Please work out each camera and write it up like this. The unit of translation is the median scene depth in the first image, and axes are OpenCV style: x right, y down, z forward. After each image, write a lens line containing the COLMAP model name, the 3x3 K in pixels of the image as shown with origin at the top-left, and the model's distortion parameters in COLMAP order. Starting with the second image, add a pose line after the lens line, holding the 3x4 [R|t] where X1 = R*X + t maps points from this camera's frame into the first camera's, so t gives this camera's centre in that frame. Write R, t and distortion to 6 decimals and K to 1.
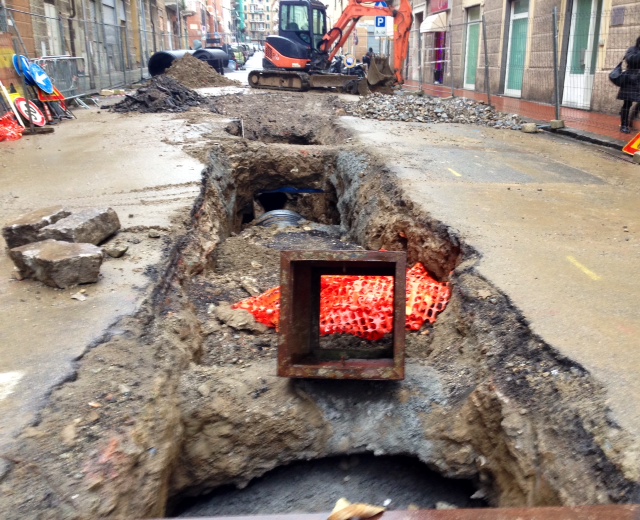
lens RADIAL K [[657.5, 0, 323.5], [0, 657.5, 264.6], [0, 0, 1]] dist [0.053251, 0.000000]
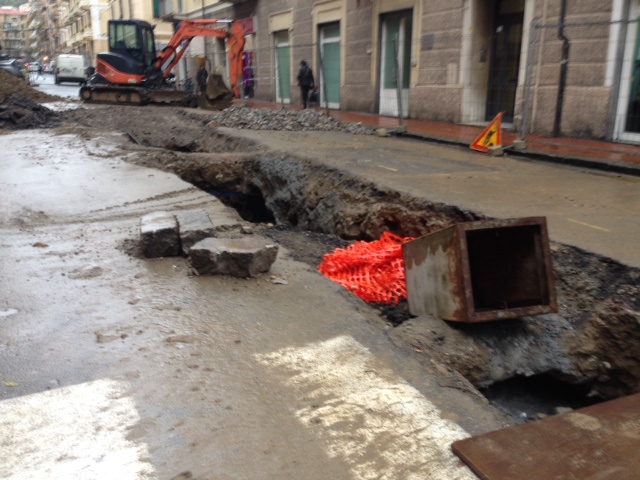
lens RADIAL K [[608.0, 0, 325.4], [0, 608.0, 244.0], [0, 0, 1]] dist [0.072606, 0.000000]
pose [[0.938856, -0.093128, 0.331476, -0.160633], [0.104410, 0.994400, -0.016351, 0.002466], [-0.328097, 0.049961, 0.943322, -0.003537]]
